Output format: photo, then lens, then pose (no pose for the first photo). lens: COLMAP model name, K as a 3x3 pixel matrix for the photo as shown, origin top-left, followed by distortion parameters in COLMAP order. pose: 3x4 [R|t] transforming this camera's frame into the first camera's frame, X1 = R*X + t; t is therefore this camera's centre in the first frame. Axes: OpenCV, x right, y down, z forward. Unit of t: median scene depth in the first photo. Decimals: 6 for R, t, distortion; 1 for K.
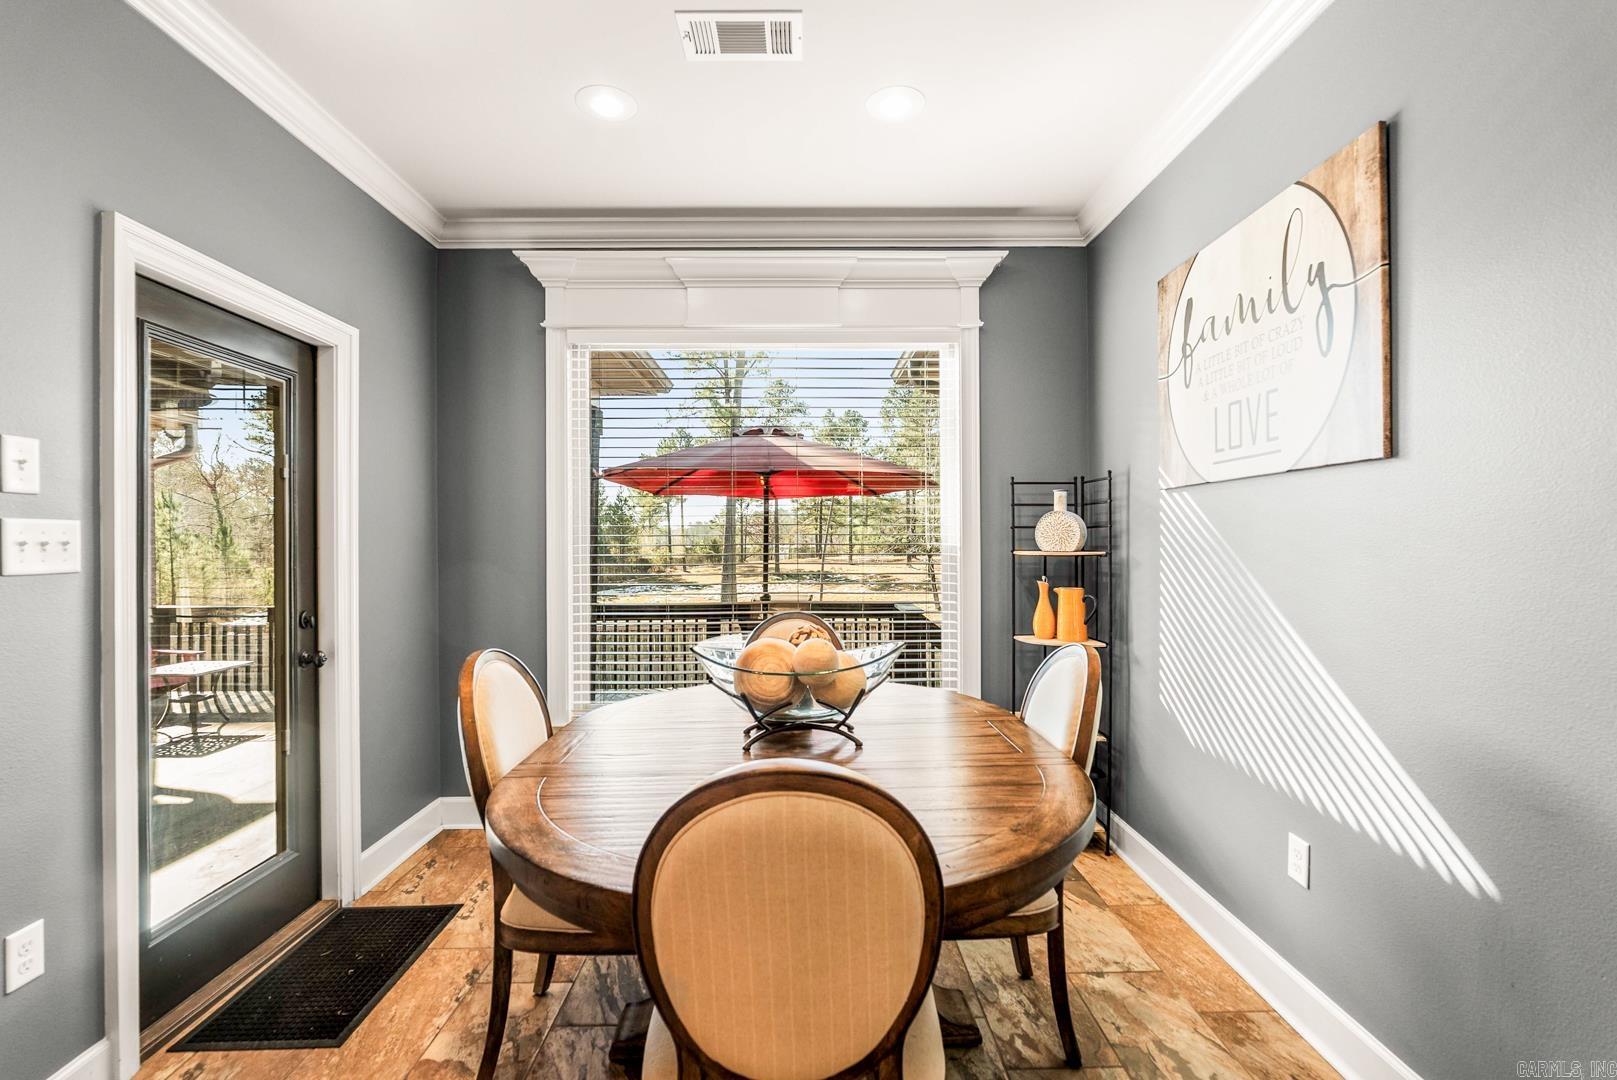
lens RADIAL K [[726.5, 0, 814.1], [0, 726.5, 549.8], [0, 0, 1]] dist [-0.008887, 0.003708]
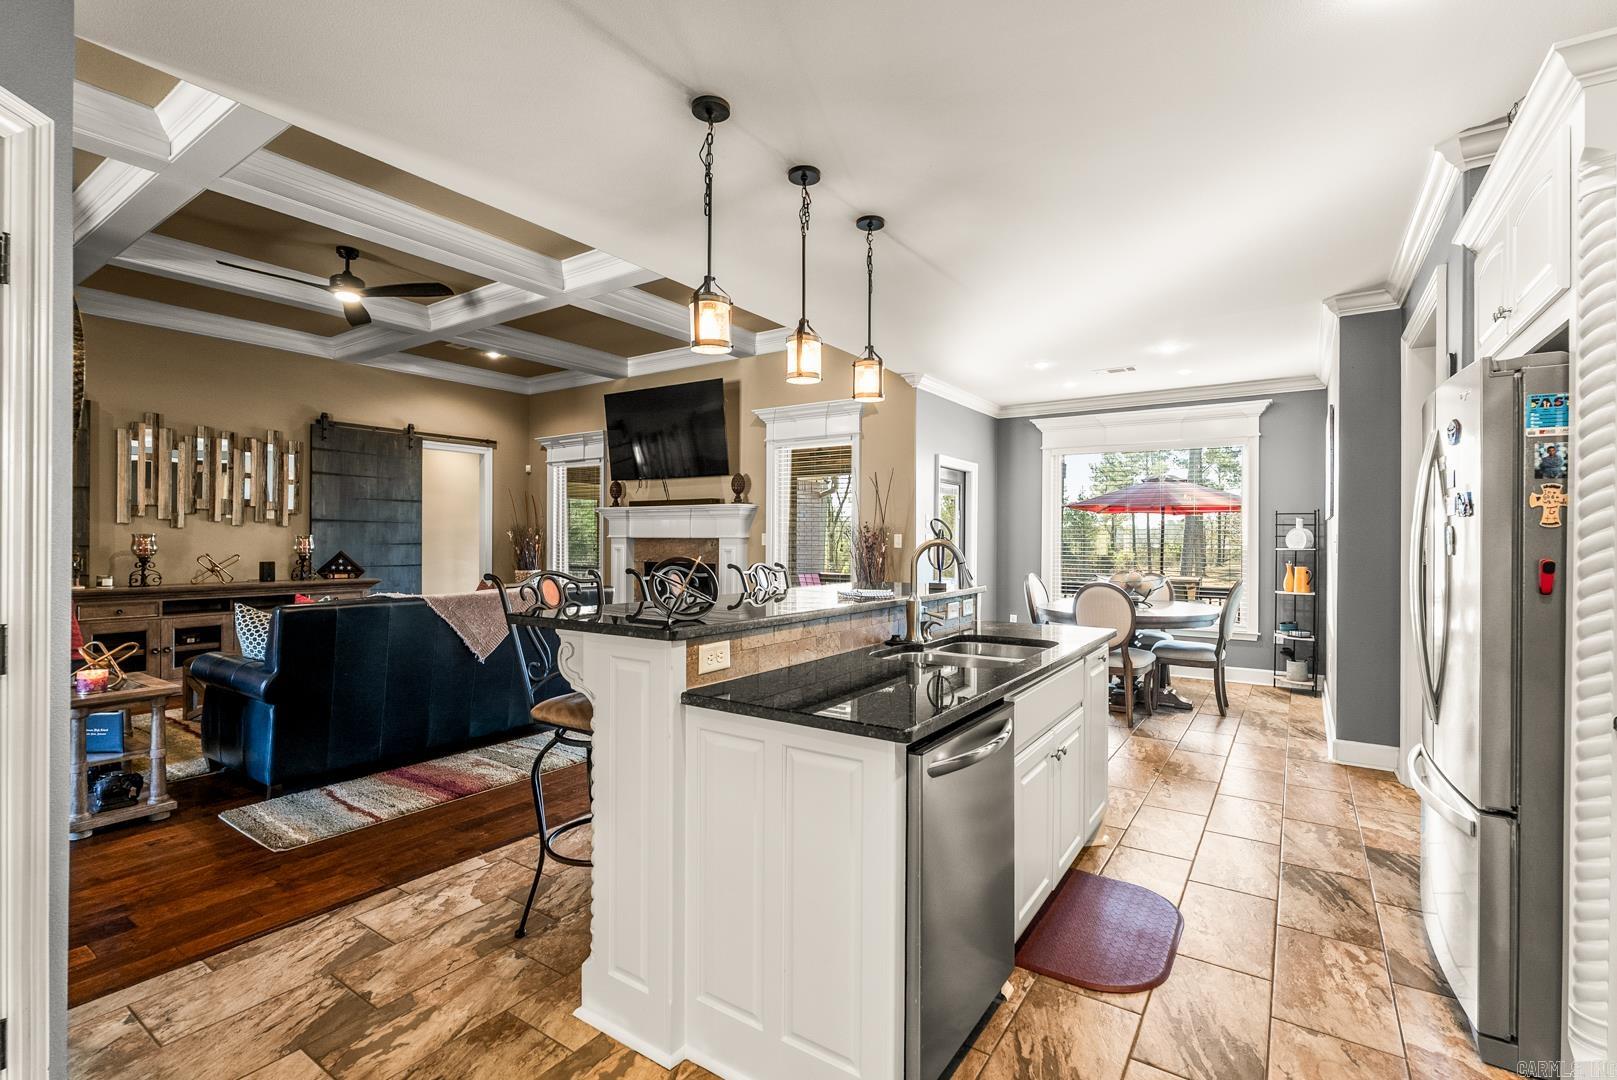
lens RADIAL K [[726.5, 0, 809.2], [0, 726.5, 539.3], [0, 0, 1]] dist [-0.008887, 0.003708]
pose [[0.815577, 0.007972, -0.578593, 0.385457], [-0.014783, 0.999866, -0.007062, 0.011614], [0.578459, 0.014313, 0.815586, -1.382293]]
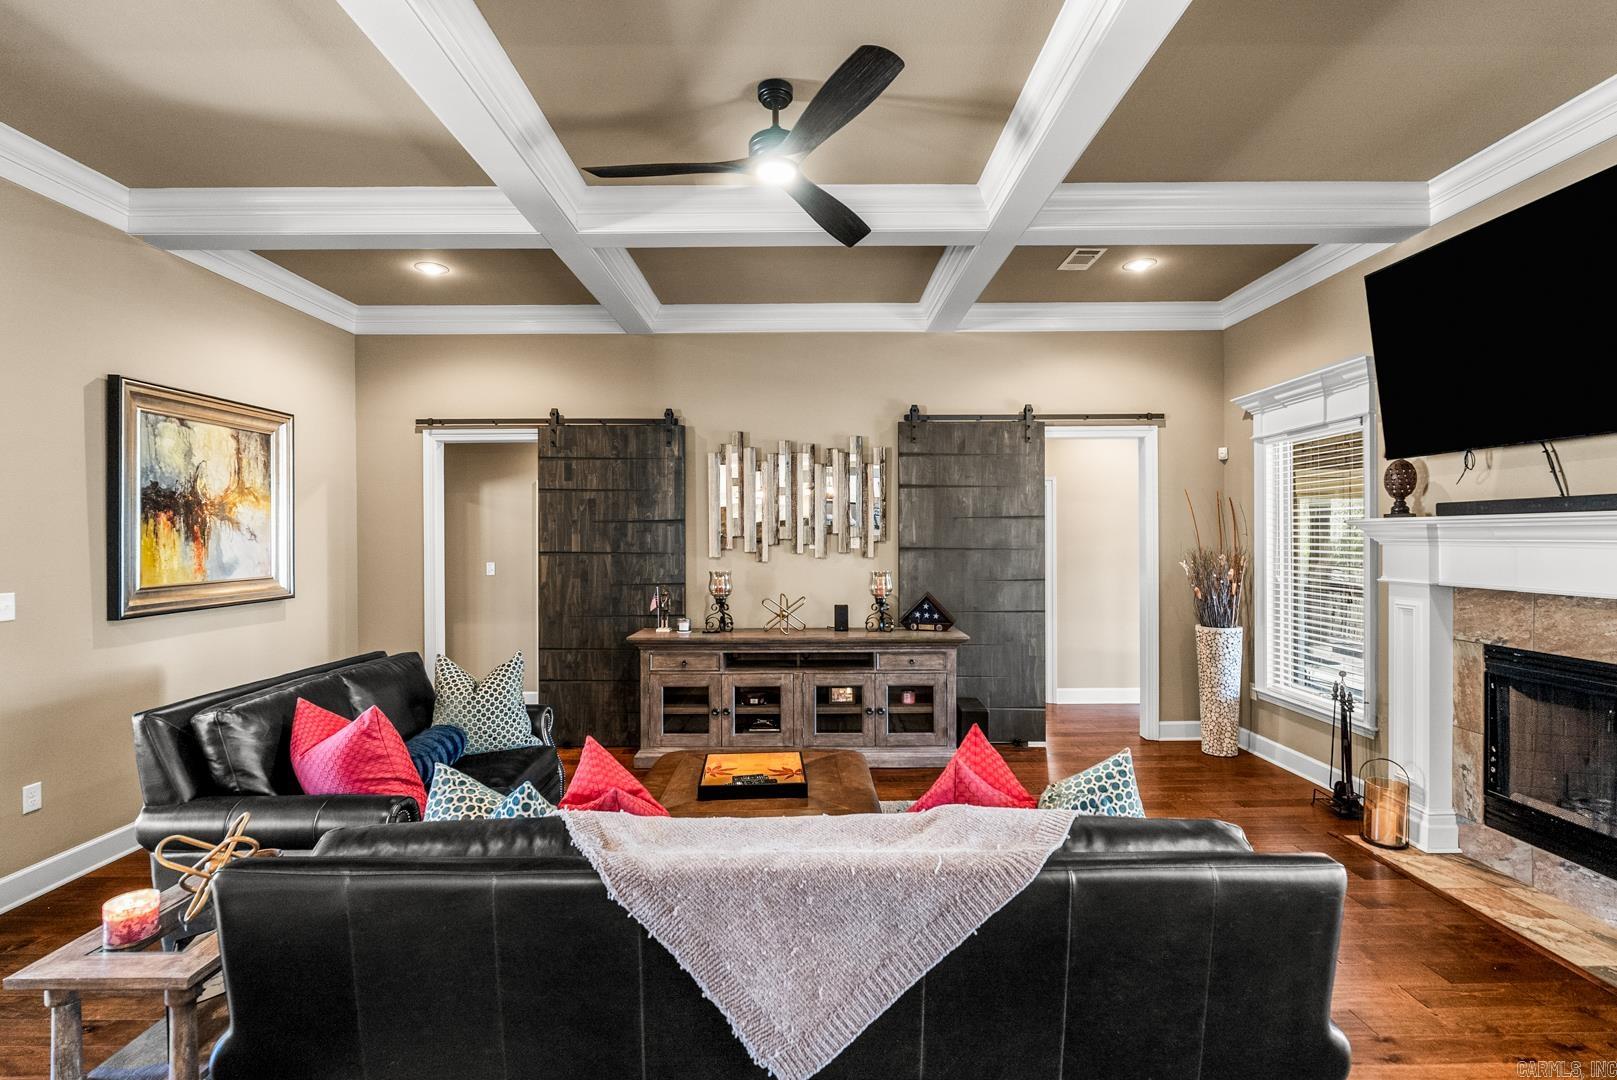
lens RADIAL K [[726.5, 0, 810.6], [0, 726.5, 539.0], [0, 0, 1]] dist [-0.008887, 0.003708]
pose [[-0.013909, 0.006866, -0.999880, -0.474886], [-0.006697, 0.999953, 0.006960, -0.075762], [0.999881, 0.006793, -0.013862, -0.622556]]
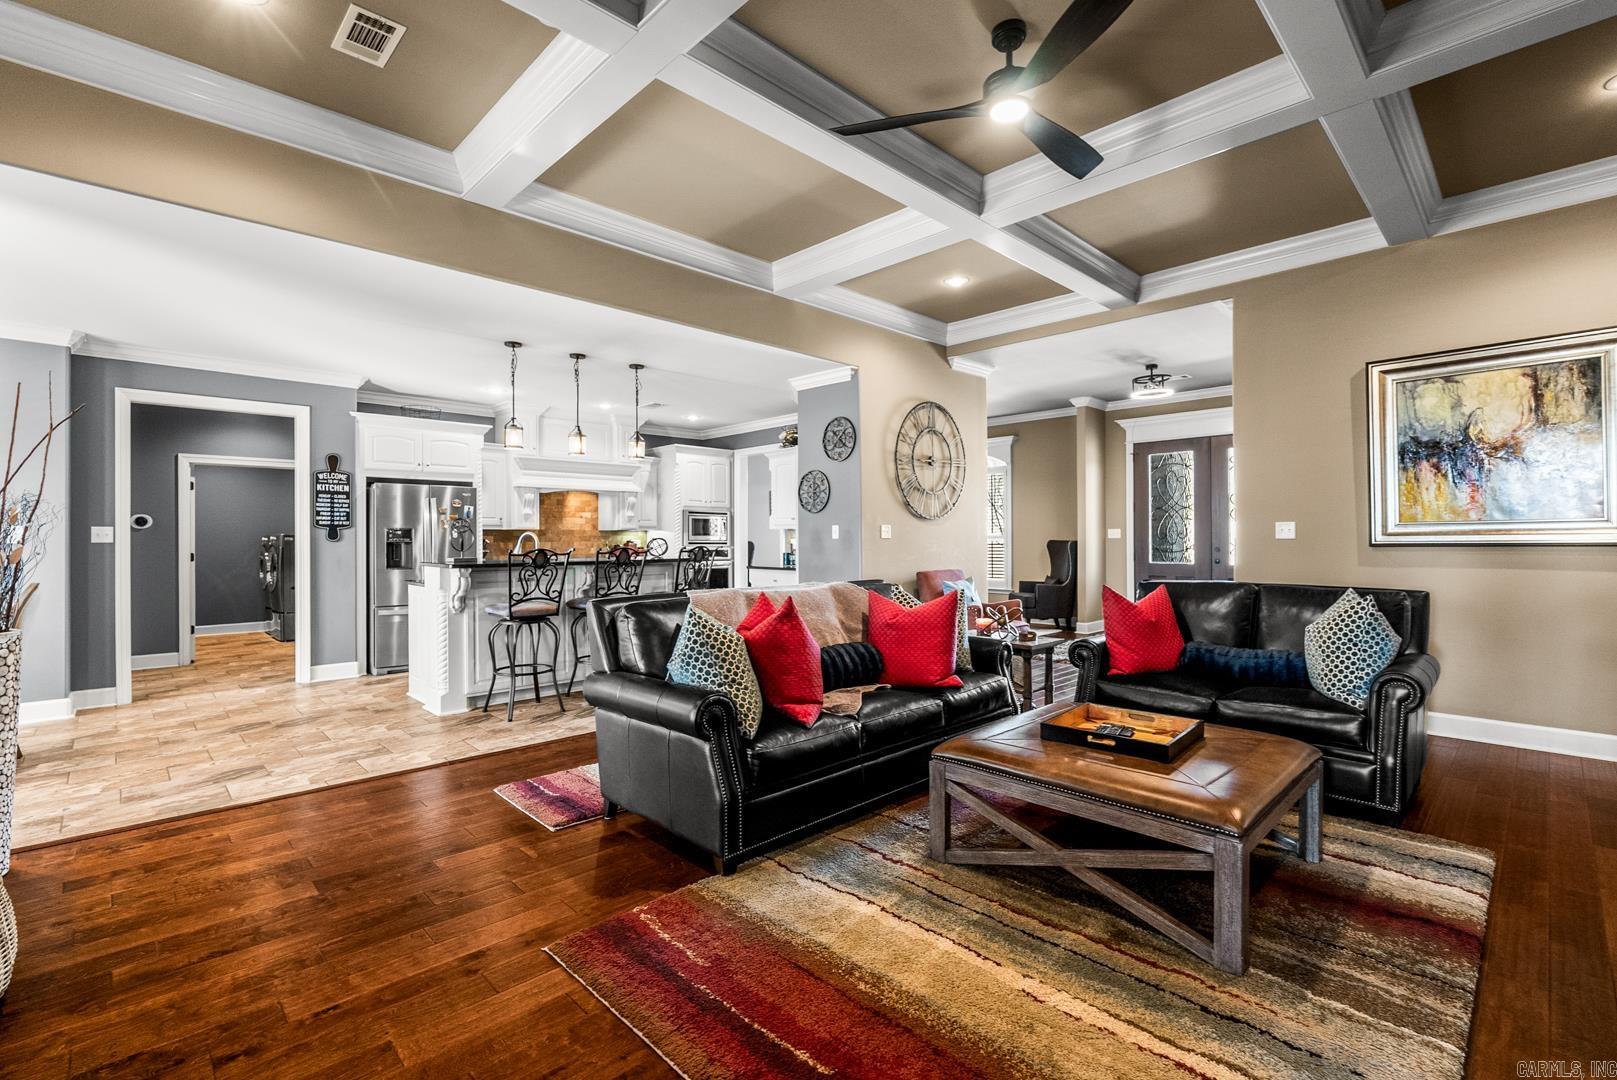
lens RADIAL K [[726.5, 0, 809.6], [0, 726.5, 539.7], [0, 0, 1]] dist [-0.008887, 0.003708]
pose [[-0.682883, 0.005699, 0.730506, -1.859250], [0.012547, 0.999914, 0.003928, 0.029738], [-0.730420, 0.011848, -0.682895, 0.146686]]
